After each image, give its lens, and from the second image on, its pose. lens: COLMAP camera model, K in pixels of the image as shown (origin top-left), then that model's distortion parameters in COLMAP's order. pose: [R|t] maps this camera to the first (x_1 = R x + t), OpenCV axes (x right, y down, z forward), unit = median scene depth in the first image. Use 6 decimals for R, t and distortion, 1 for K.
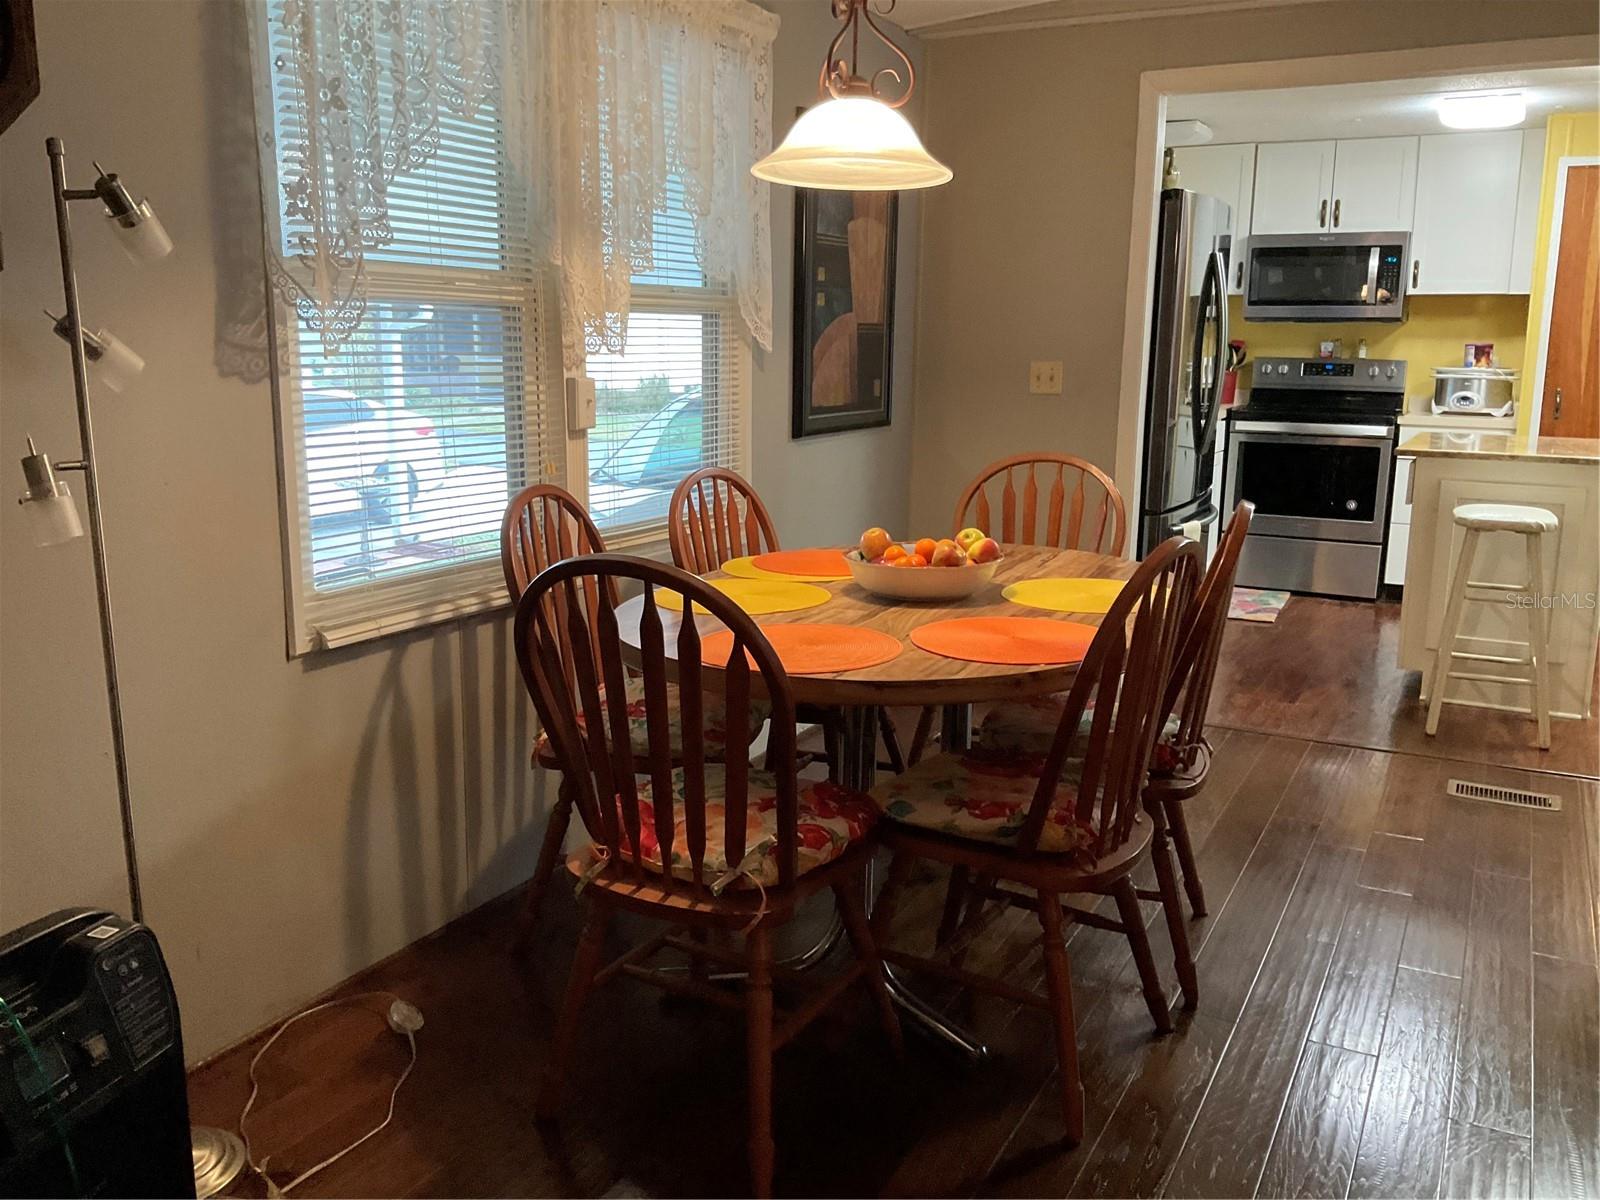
lens RADIAL K [[1350.4, 0, 806.2], [0, 1350.4, 589.0], [0, 0, 1]] dist [0.131338, -0.259879]
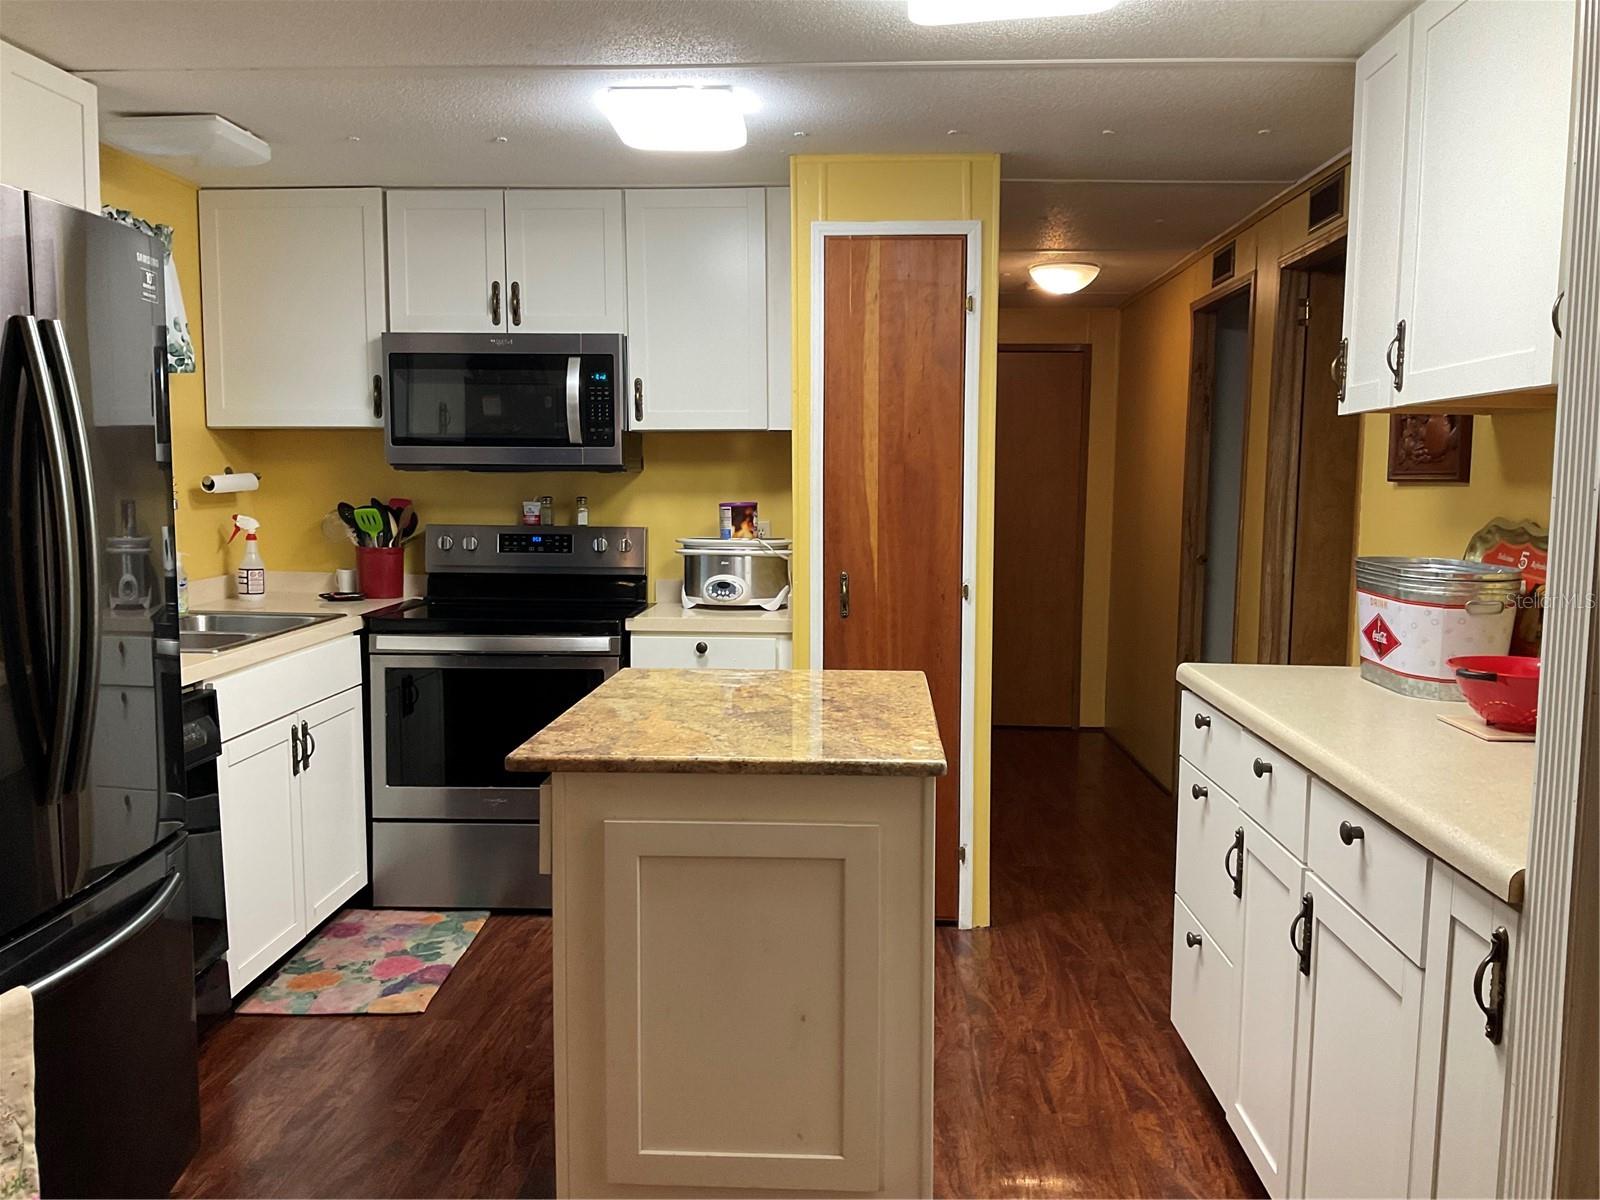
lens RADIAL K [[1304.6, 0, 801.4], [0, 1304.6, 603.7], [0, 0, 1]] dist [0.124433, -0.260397]
pose [[0.907245, -0.051352, 0.417457, 0.246230], [0.086181, 0.994157, -0.065003, -0.084376], [-0.411680, 0.094951, 0.906369, 0.406544]]
